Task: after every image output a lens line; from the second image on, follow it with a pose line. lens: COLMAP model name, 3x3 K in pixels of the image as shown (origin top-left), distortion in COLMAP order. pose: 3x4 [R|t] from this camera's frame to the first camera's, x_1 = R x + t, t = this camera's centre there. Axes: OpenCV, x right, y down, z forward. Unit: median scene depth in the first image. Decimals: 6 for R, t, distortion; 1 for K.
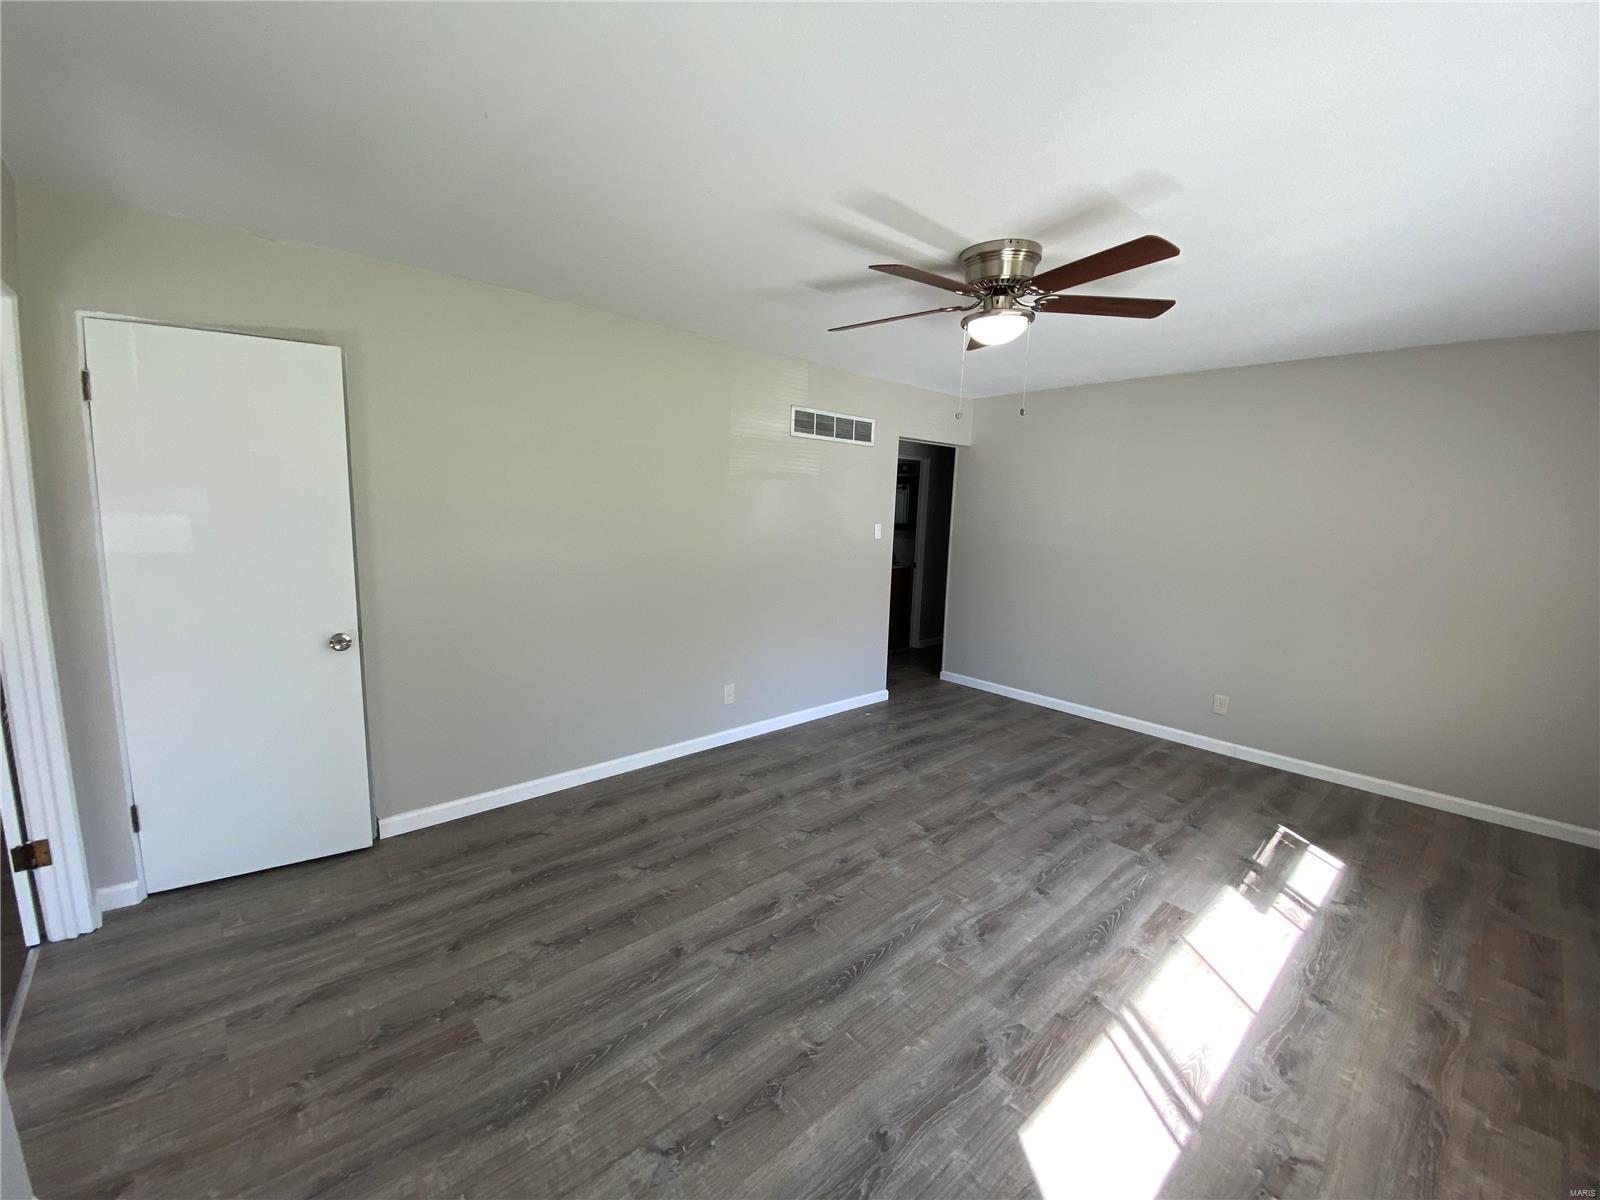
lens RADIAL K [[664.5, 0, 793.4], [0, 664.5, 598.6], [0, 0, 1]] dist [0.002286, -0.014879]
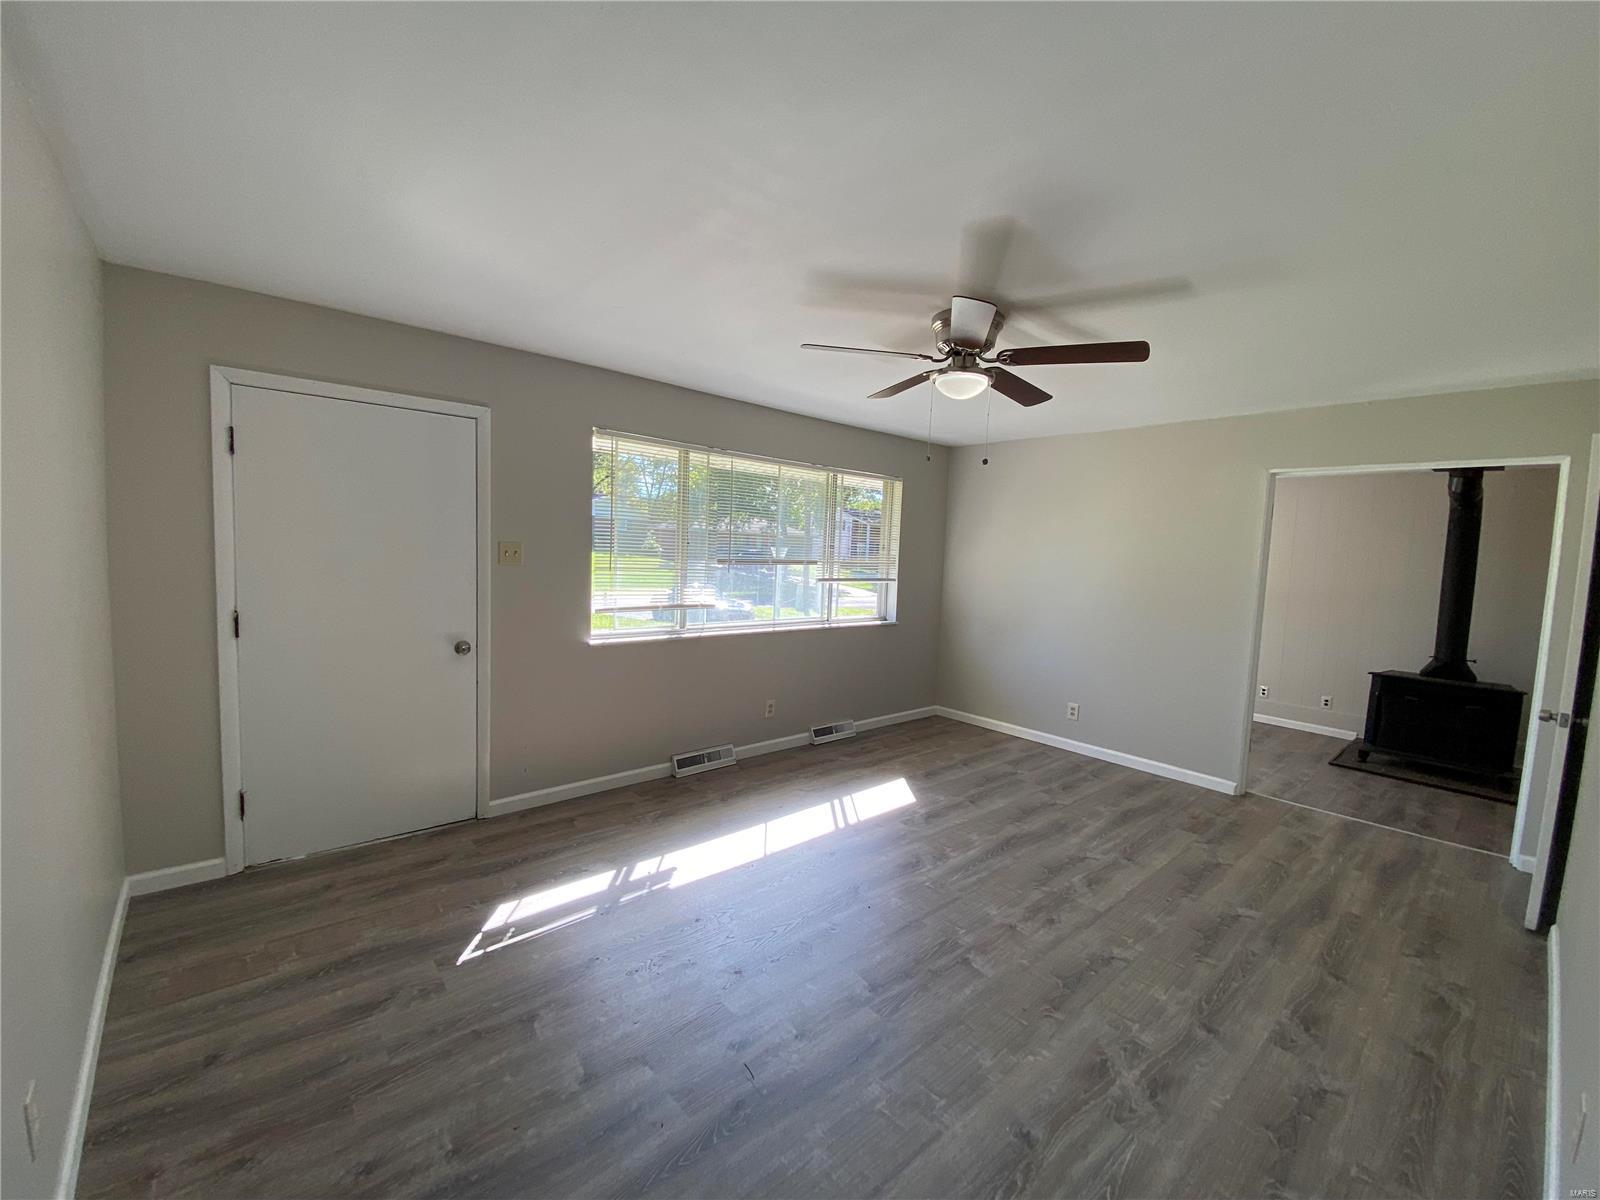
lens RADIAL K [[664.5, 0, 793.4], [0, 664.5, 598.6], [0, 0, 1]] dist [0.002286, -0.014879]
pose [[-0.997698, -0.067200, 0.009051, 0.500631], [-0.063595, 0.973669, 0.218917, -0.256069], [-0.023524, 0.217838, -0.975701, 1.973015]]
